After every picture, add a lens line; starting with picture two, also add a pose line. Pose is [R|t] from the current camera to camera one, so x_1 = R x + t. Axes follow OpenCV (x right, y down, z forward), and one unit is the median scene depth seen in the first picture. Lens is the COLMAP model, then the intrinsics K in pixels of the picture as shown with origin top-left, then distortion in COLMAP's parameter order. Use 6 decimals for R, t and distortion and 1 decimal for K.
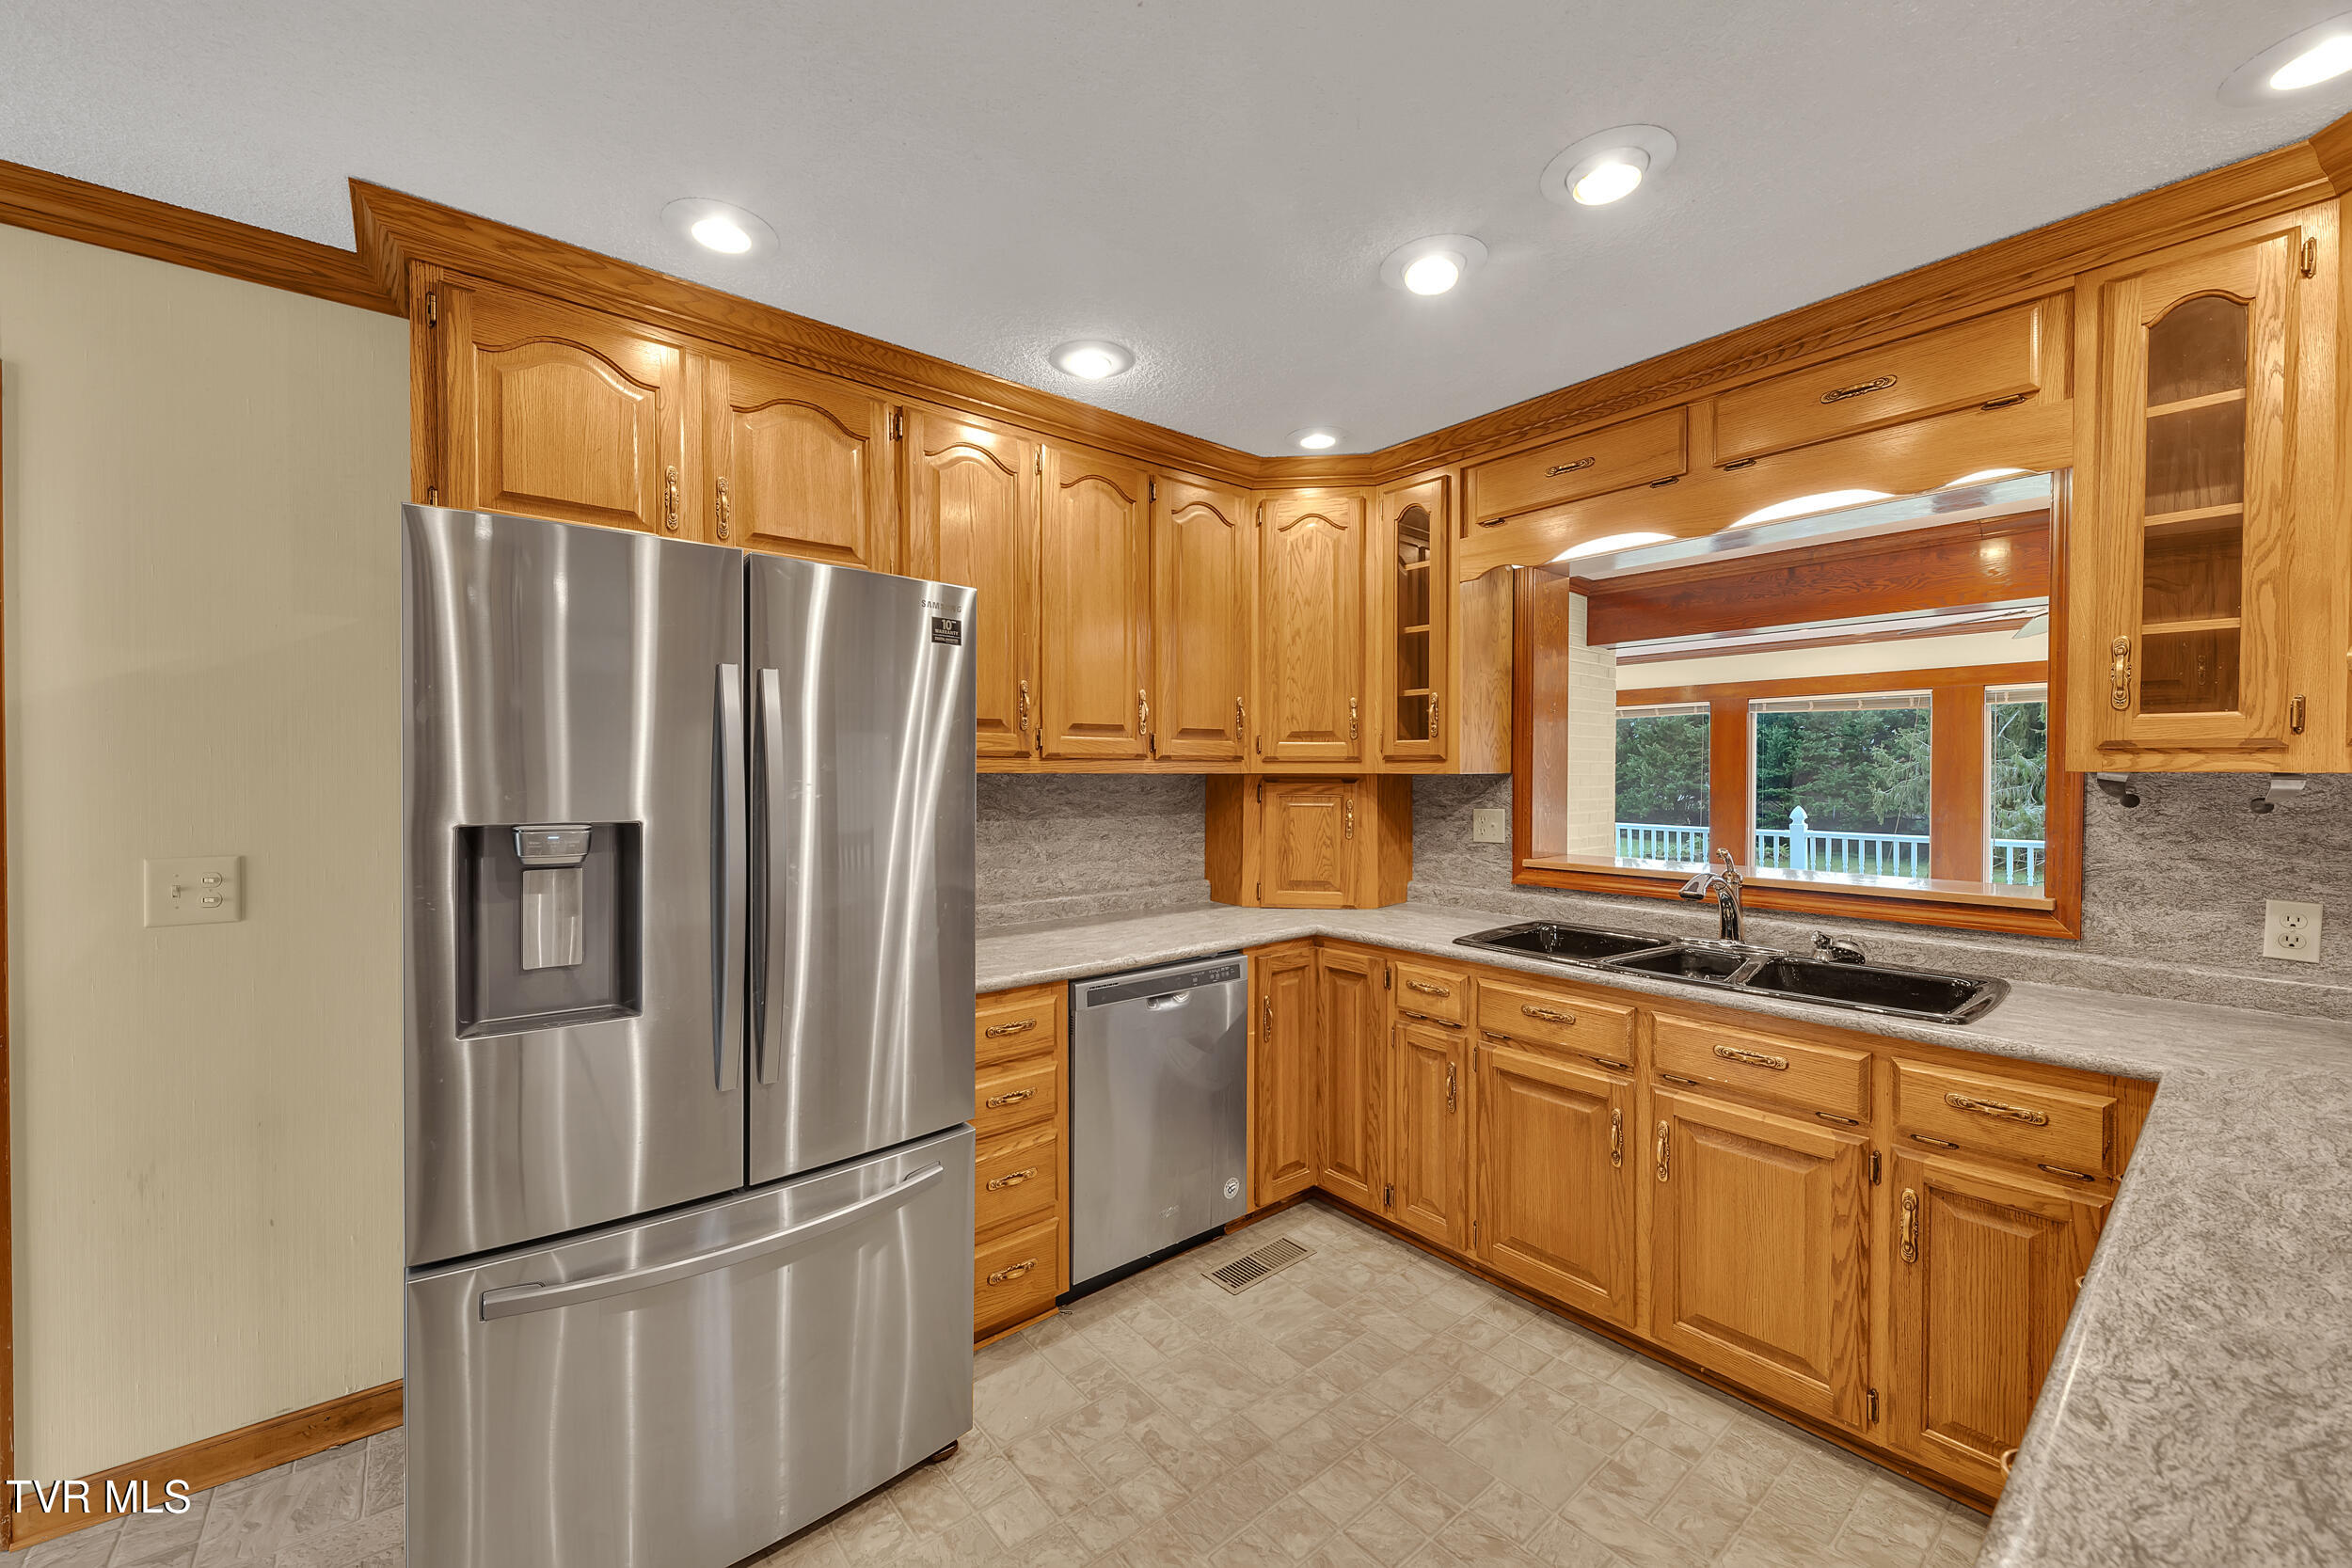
lens RADIAL K [[911.1, 0, 1151.4], [0, 911.1, 782.1], [0, 0, 1]] dist [0.013375, -0.006163]
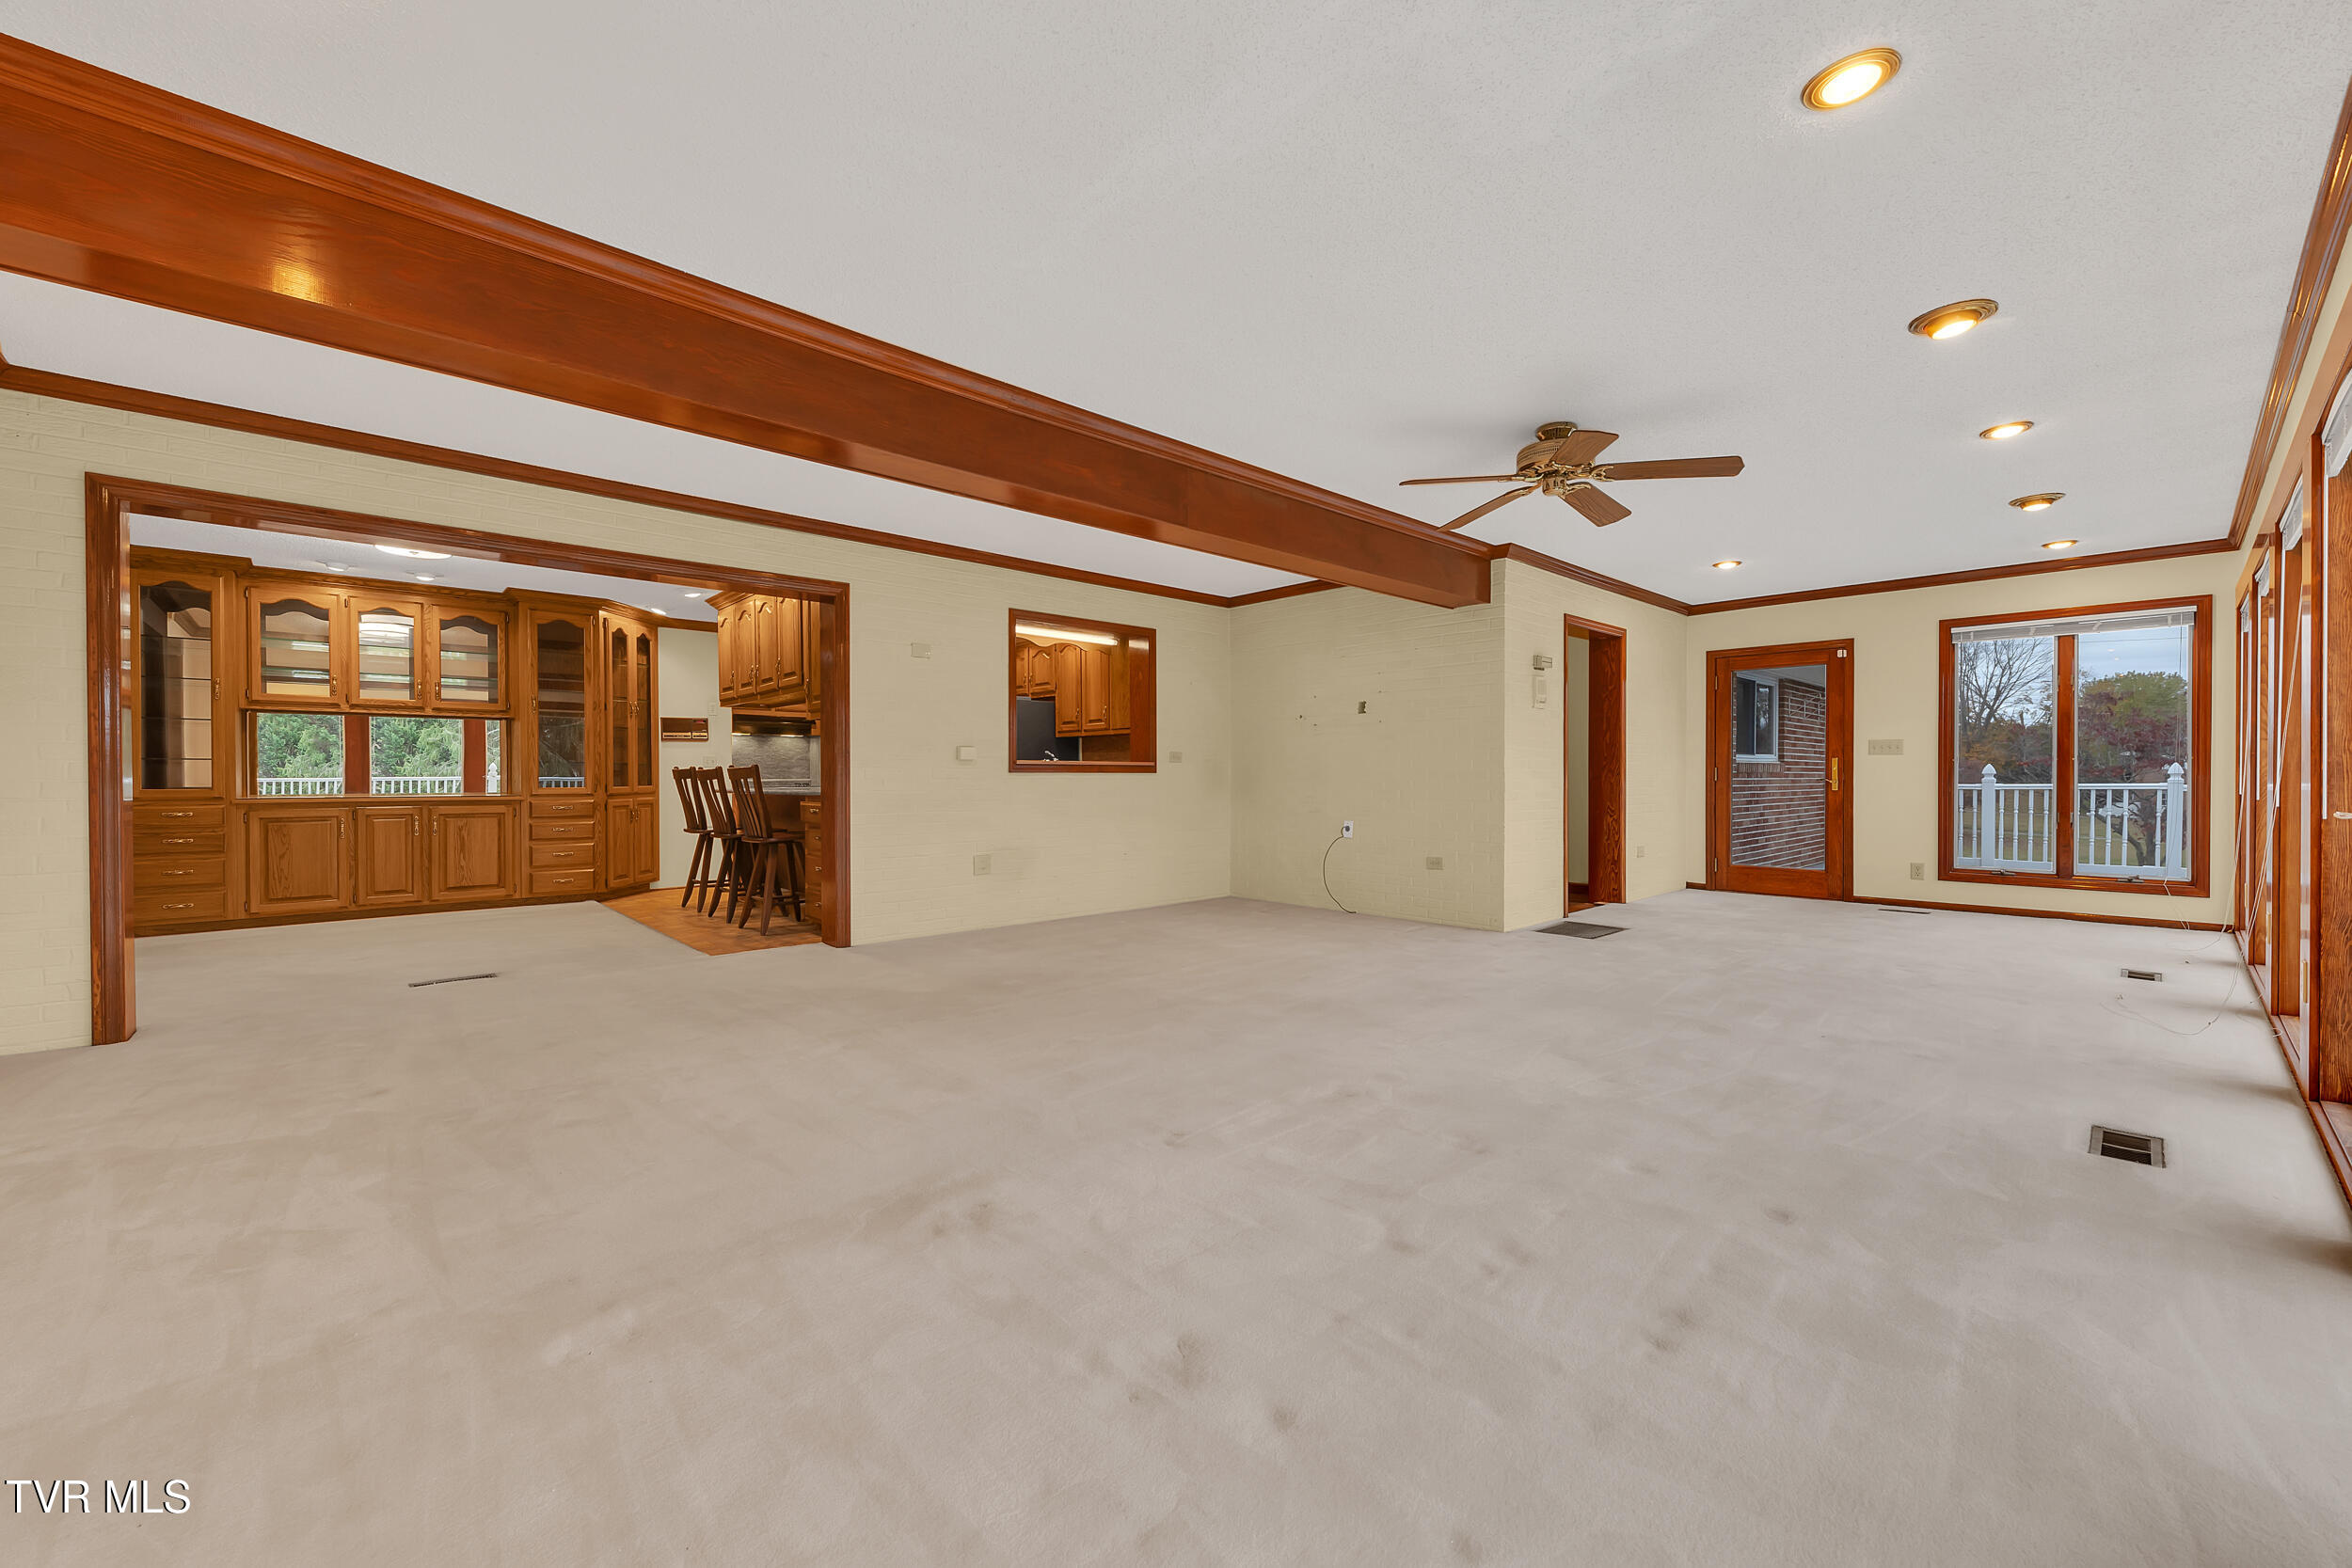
lens RADIAL K [[911.1, 0, 1151.4], [0, 911.1, 782.1], [0, 0, 1]] dist [0.013375, -0.006163]
pose [[0.052251, 0.006561, -0.998612, 2.902206], [-0.006748, 0.999958, 0.006217, 0.122445], [0.998611, 0.006414, 0.052293, 0.971215]]
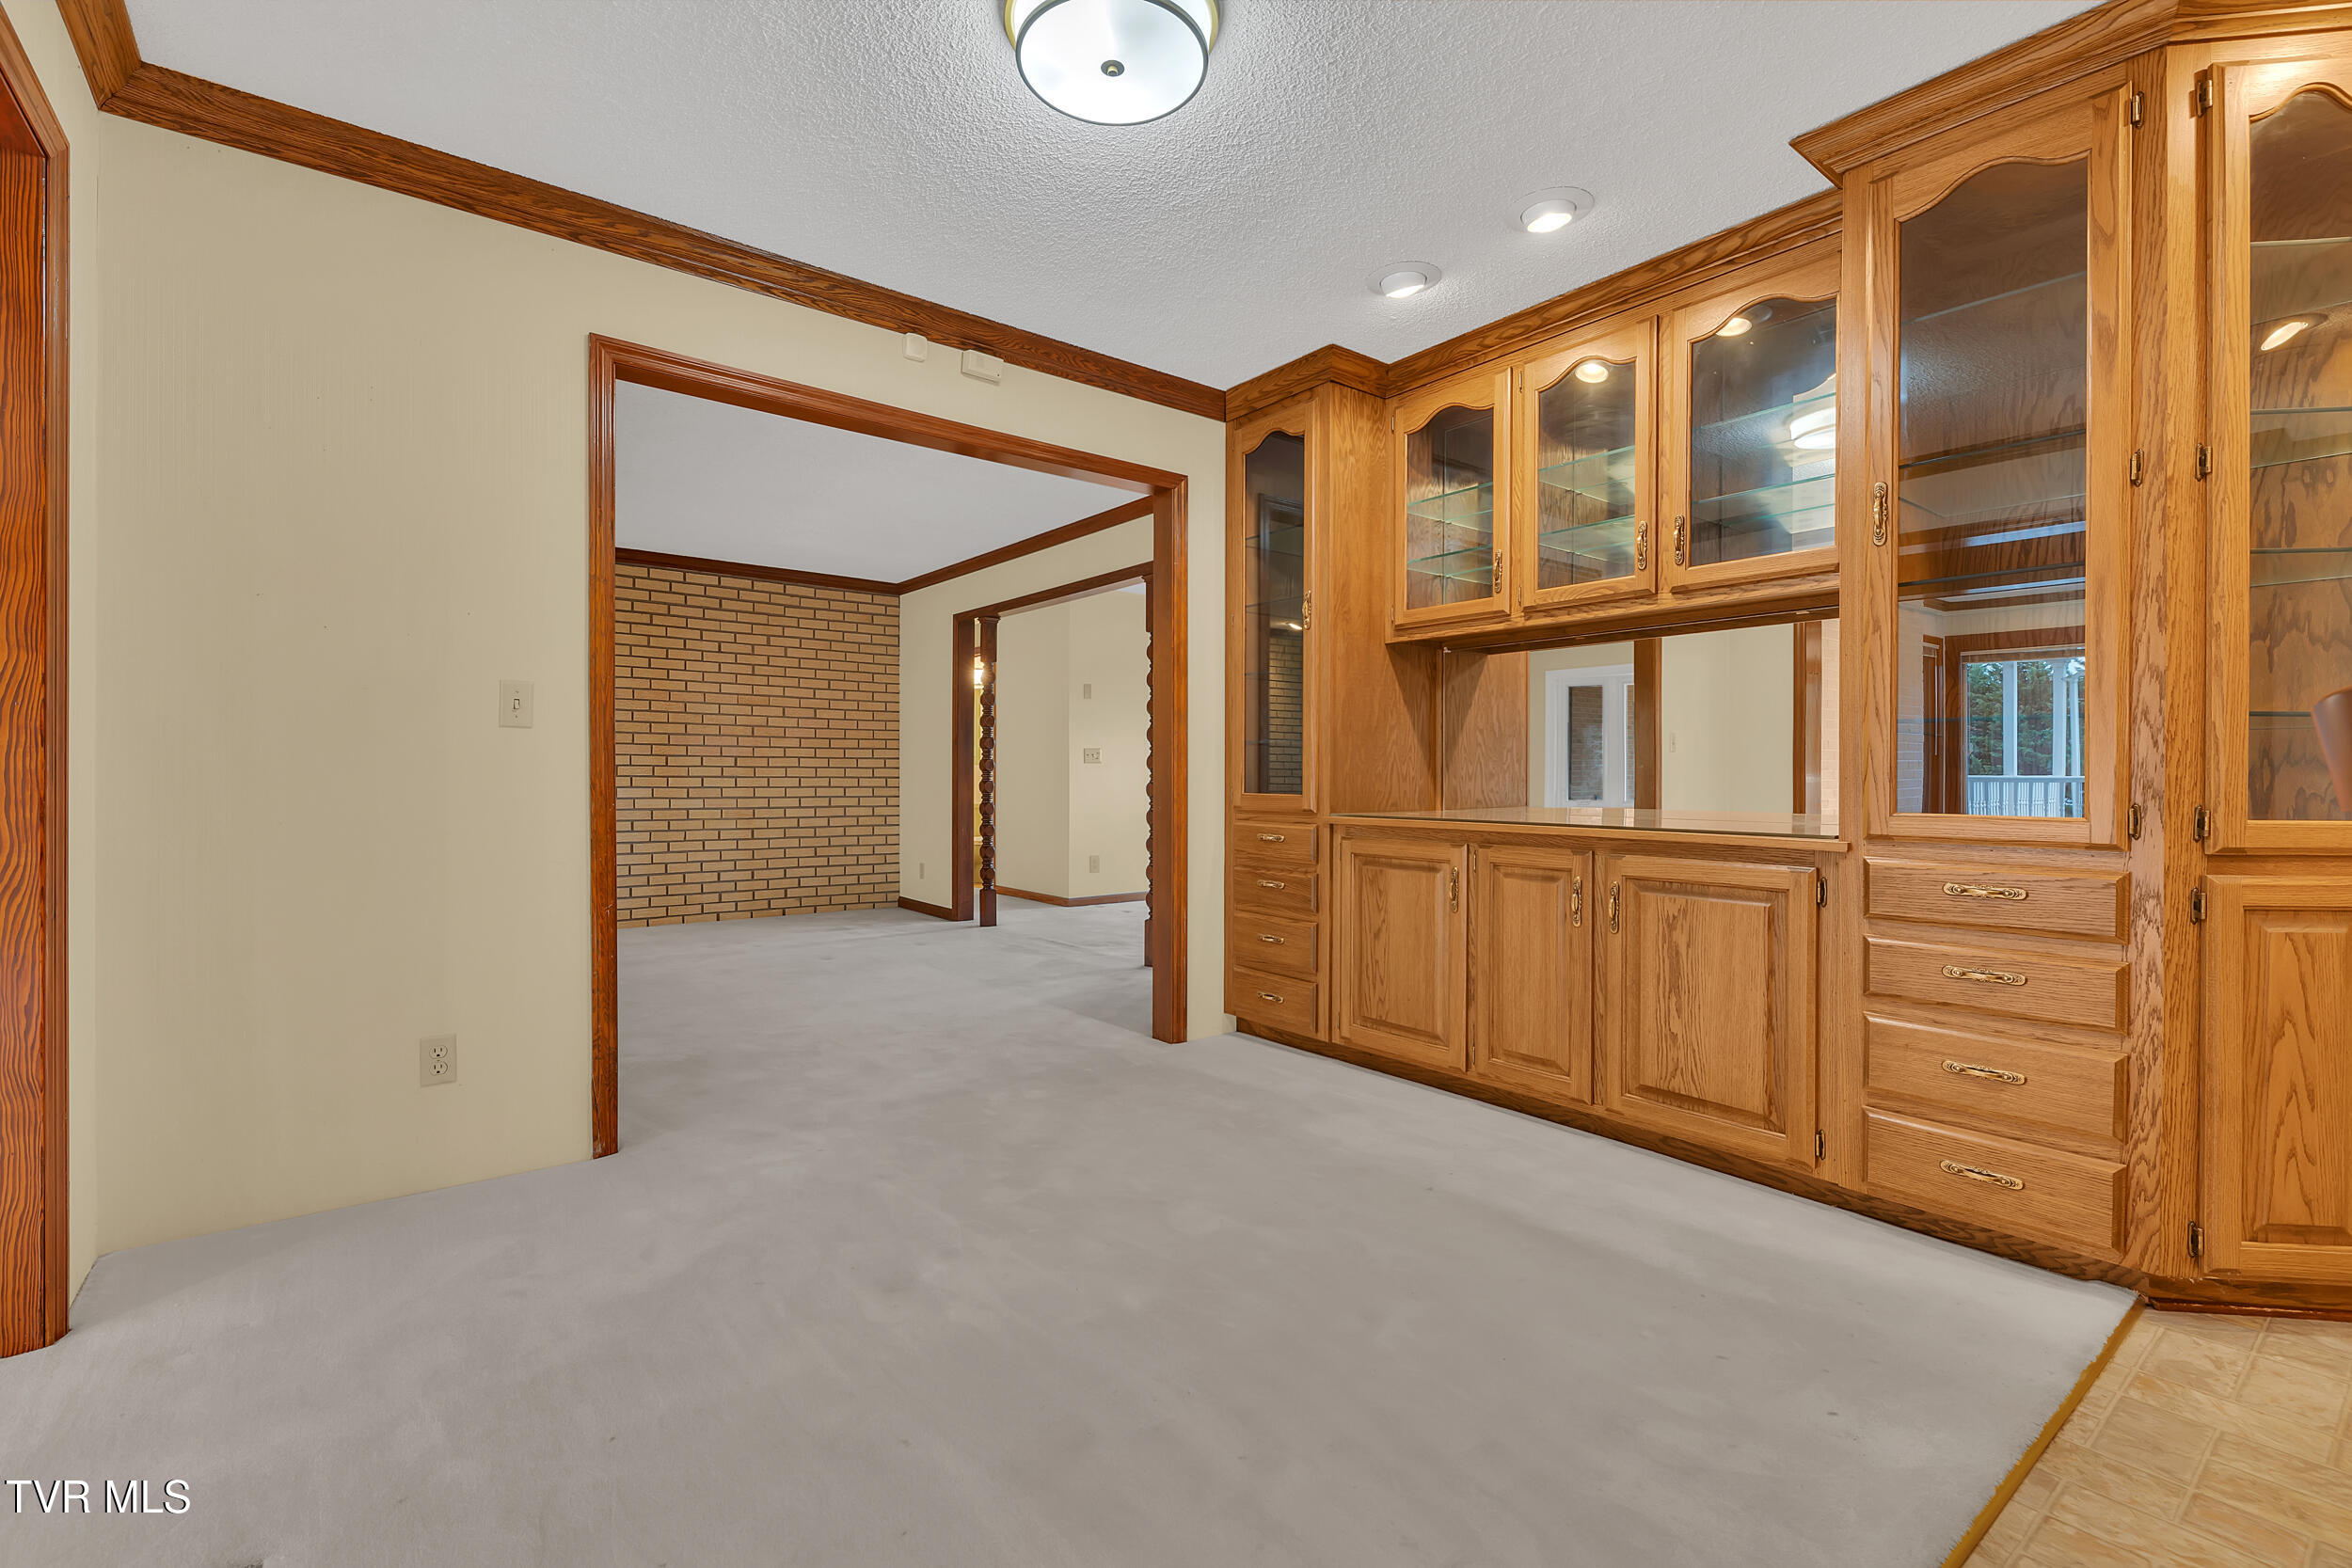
lens RADIAL K [[1035.3, 0, 1150.5], [0, 1035.3, 782.1], [0, 0, 1]] dist [0.017610, -0.010268]
pose [[-0.999695, -0.004202, 0.024332, 0.889558], [-0.003845, 0.999884, 0.014734, 0.131028], [-0.024391, 0.014636, -0.999595, 0.250044]]
